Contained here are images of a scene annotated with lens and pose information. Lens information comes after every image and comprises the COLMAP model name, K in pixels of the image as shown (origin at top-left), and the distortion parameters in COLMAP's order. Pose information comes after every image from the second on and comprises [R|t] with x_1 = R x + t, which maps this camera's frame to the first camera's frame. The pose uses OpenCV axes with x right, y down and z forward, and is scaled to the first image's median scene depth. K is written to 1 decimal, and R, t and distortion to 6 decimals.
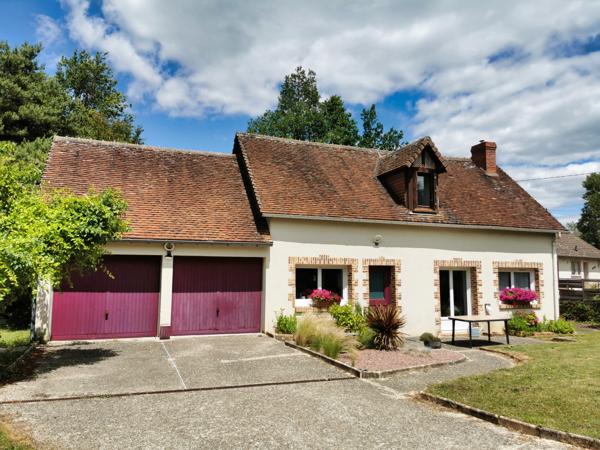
lens RADIAL K [[482.2, 0, 300.0], [0, 482.2, 225.0], [0, 0, 1]] dist [0.042251, -0.003342]
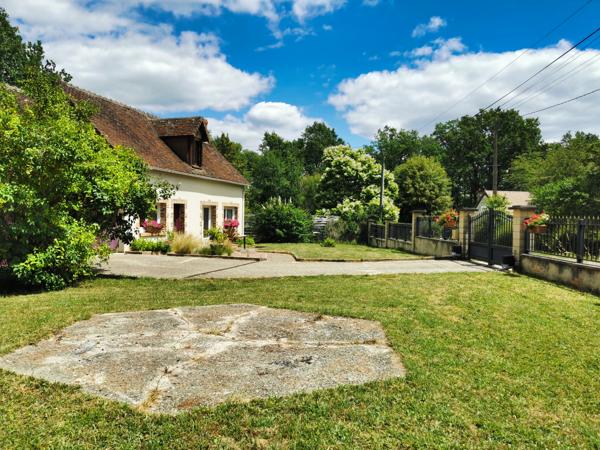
lens RADIAL K [[482.2, 0, 300.0], [0, 482.2, 225.0], [0, 0, 1]] dist [0.042251, -0.003342]
pose [[0.631634, -0.014348, 0.775134, -0.667688], [-0.083676, 0.992726, 0.086561, -0.007885], [-0.770738, -0.119534, 0.625840, -0.179124]]
